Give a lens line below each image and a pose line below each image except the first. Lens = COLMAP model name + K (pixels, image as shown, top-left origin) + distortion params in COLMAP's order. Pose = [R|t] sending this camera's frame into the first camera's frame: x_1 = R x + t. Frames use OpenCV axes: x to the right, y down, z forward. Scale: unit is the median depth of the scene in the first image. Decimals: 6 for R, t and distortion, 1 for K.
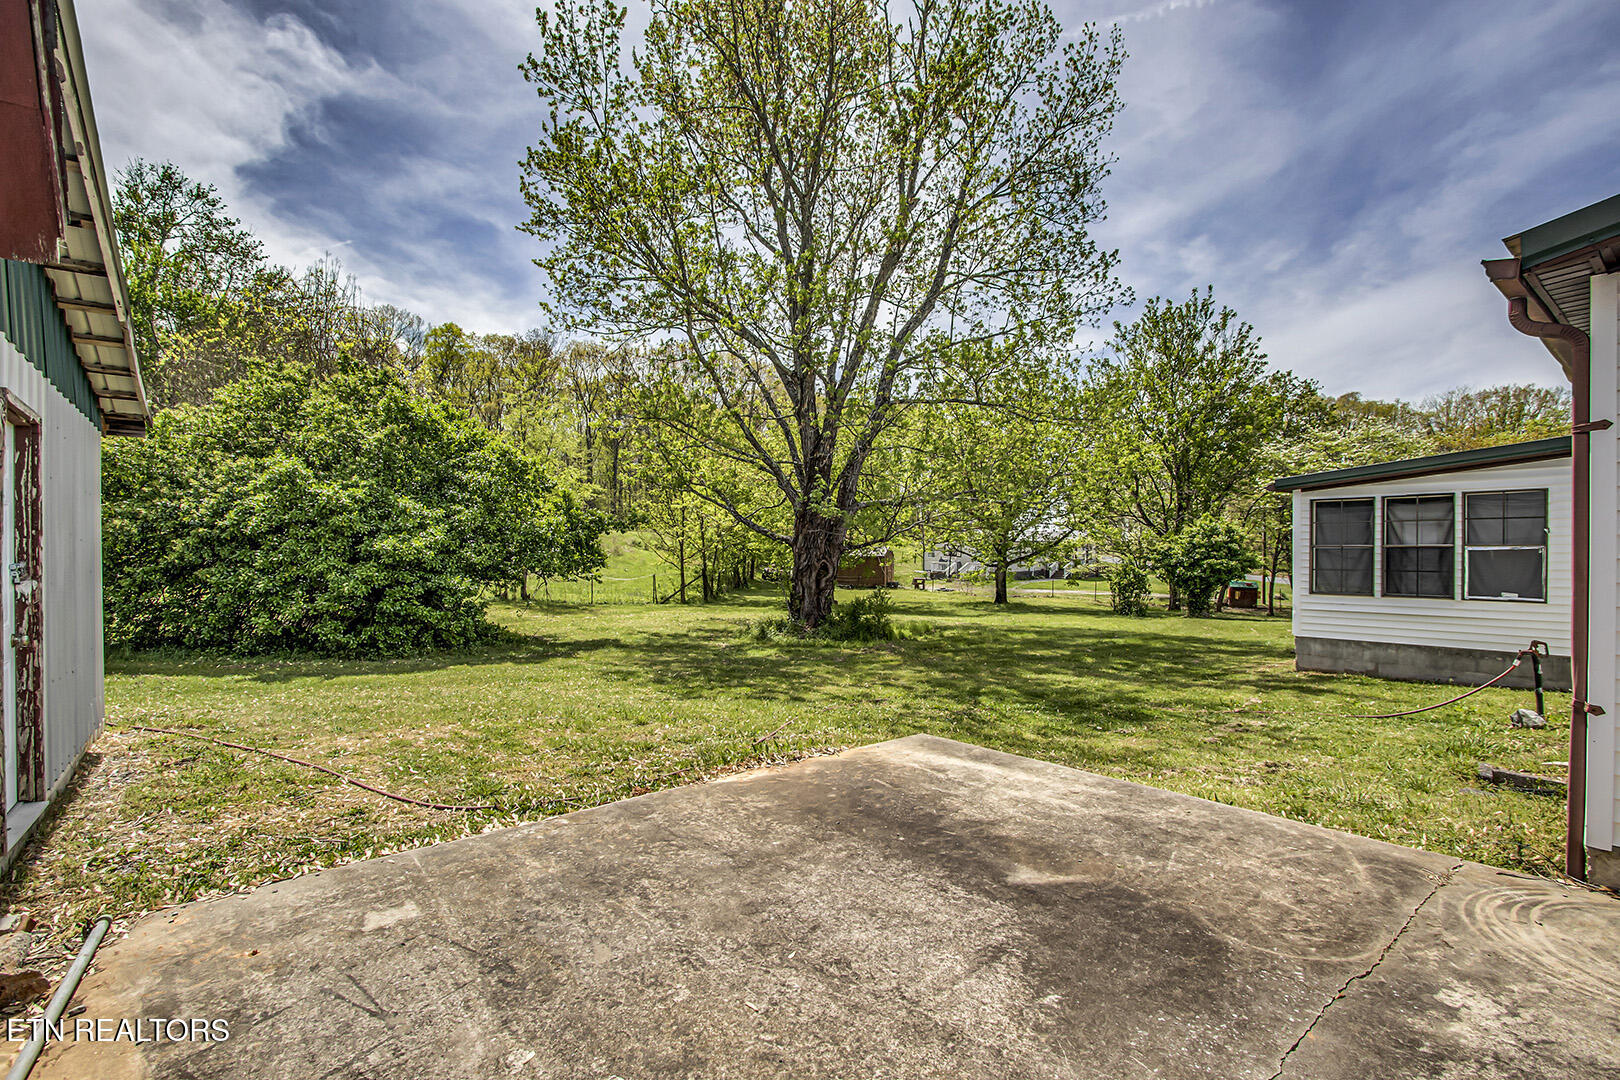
lens RADIAL K [[742.2, 0, 821.5], [0, 742.2, 551.3], [0, 0, 1]] dist [-0.027777, 0.004682]
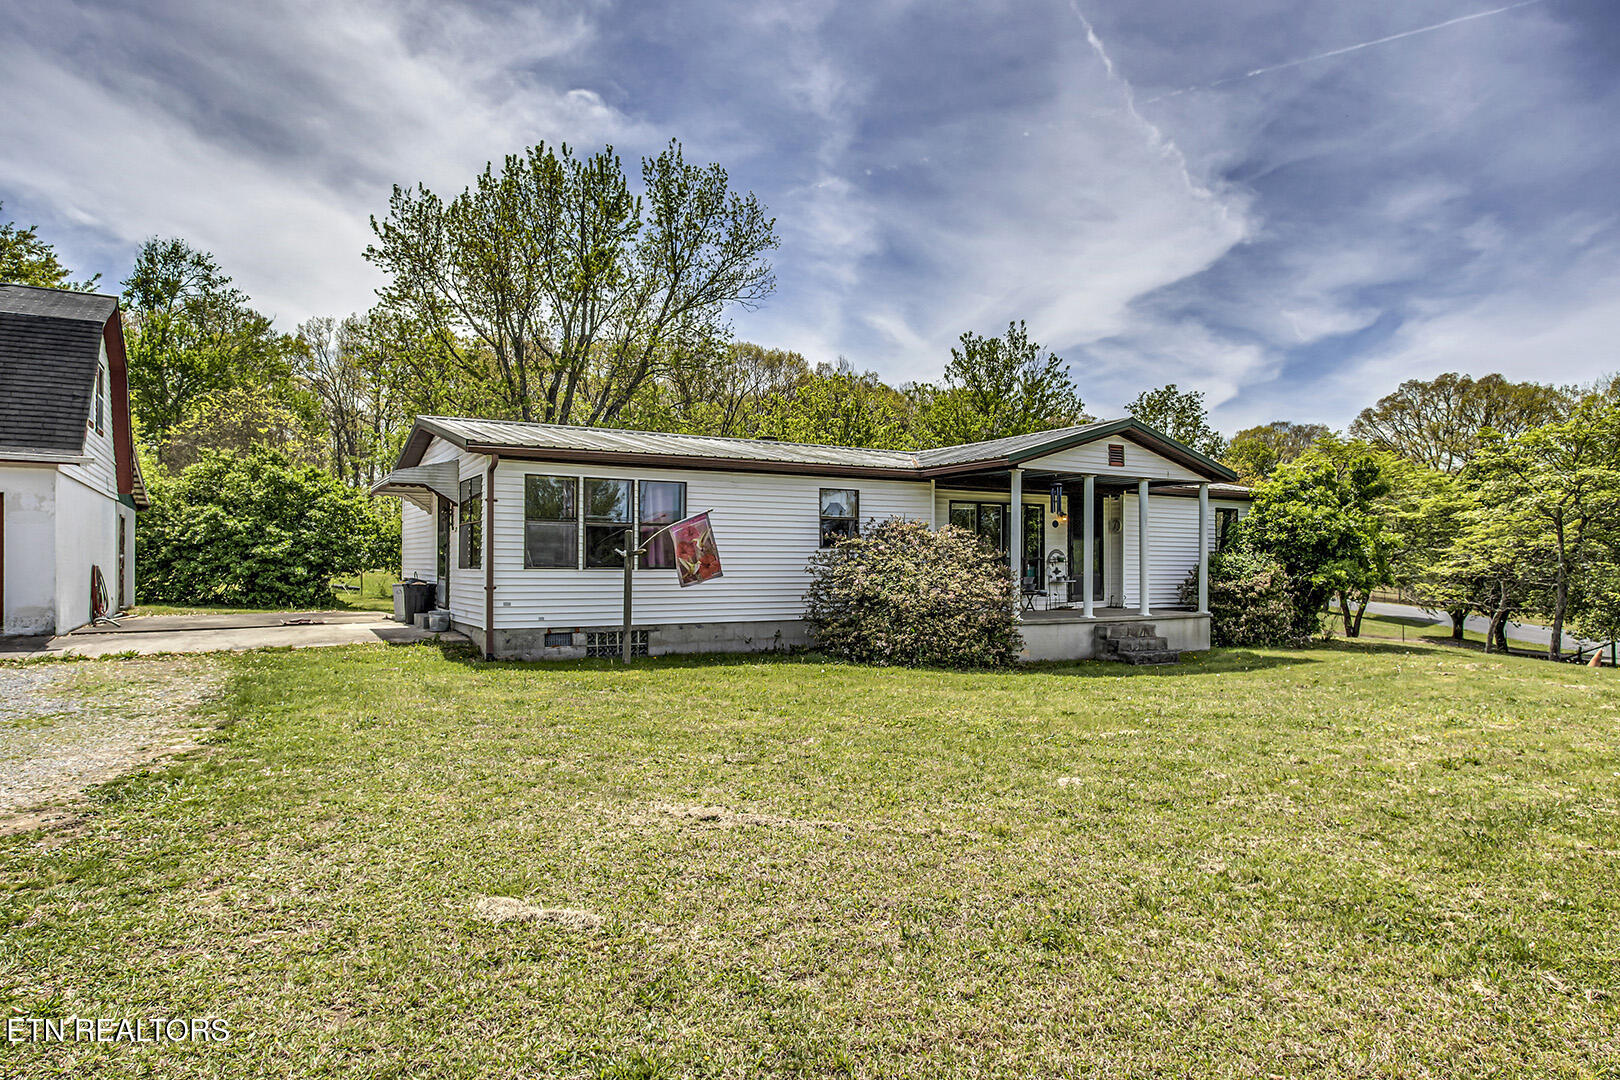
lens RADIAL K [[994.4, 0, 813.1], [0, 994.4, 554.3], [0, 0, 1]] dist [-0.001075, -0.000924]
pose [[0.985850, 0.004273, -0.167573, 1.232790], [-0.007553, 0.999792, -0.018939, 0.038729], [0.167457, 0.019937, 0.985678, -1.290235]]
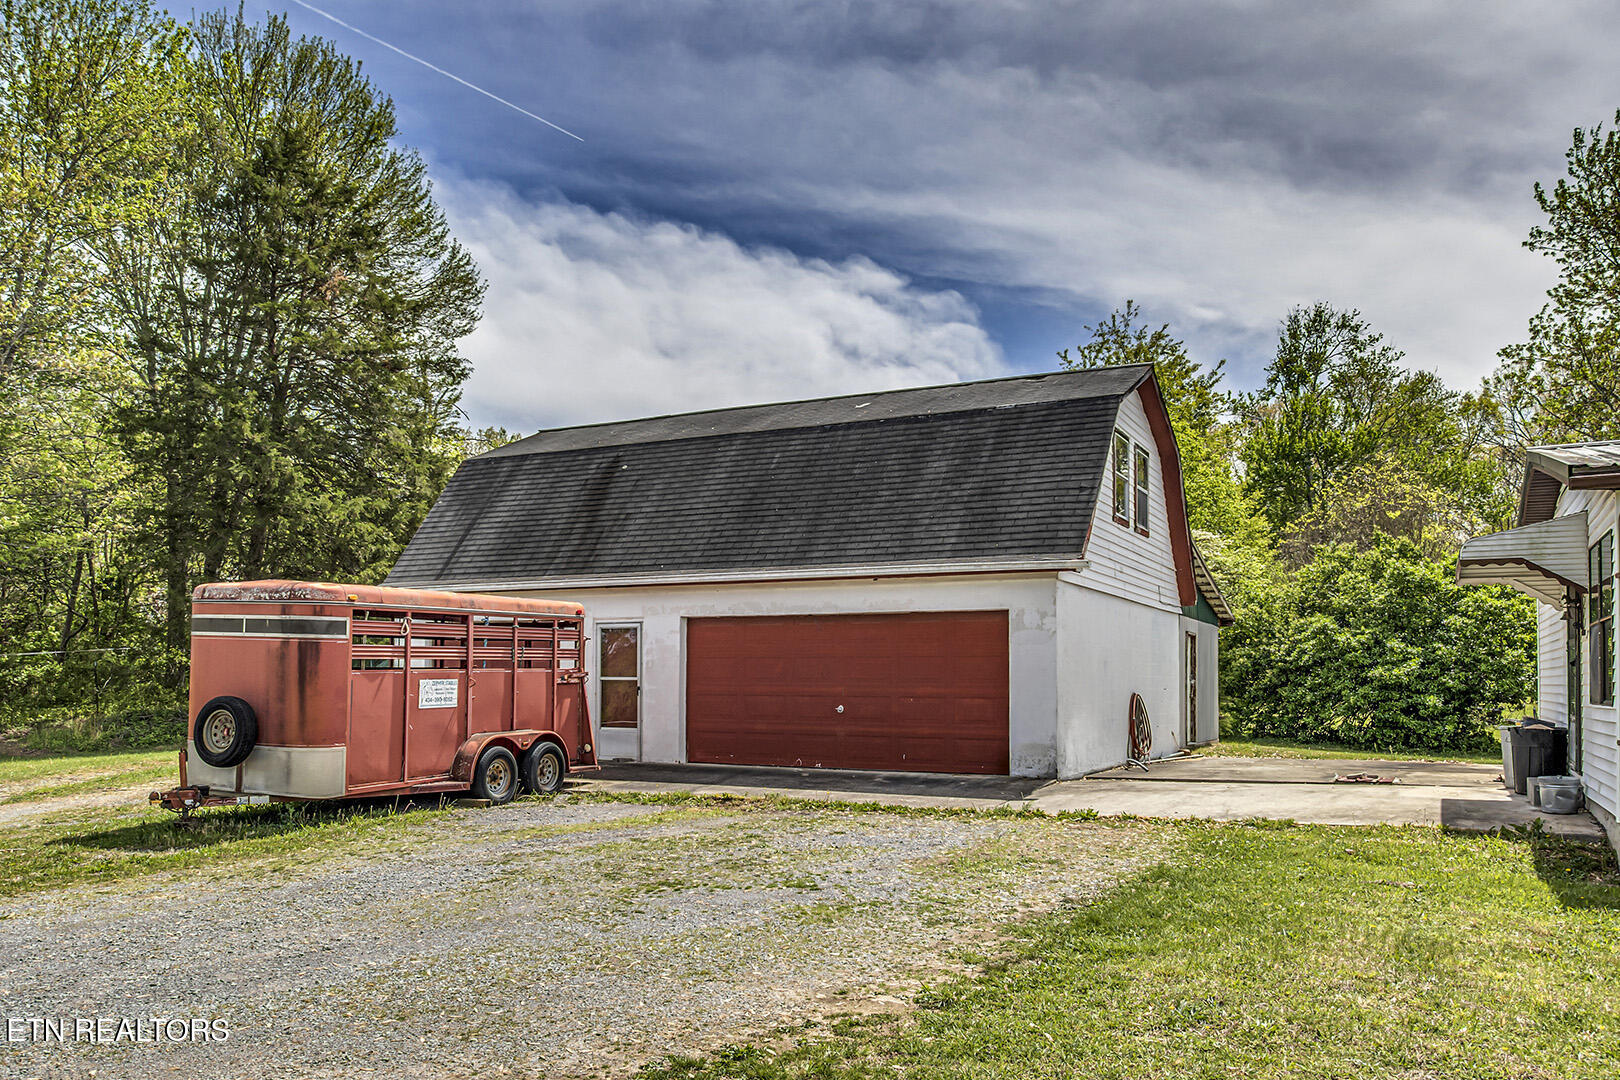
lens RADIAL K [[1242.5, 0, 808.2], [0, 1242.5, 655.8], [0, 0, 1]] dist [0.000585, 0.005137]
pose [[0.399136, -0.017013, -0.916734, 1.168008], [-0.013221, 0.999617, -0.024307, 0.031199], [0.916796, 0.021822, 0.398759, -0.988819]]
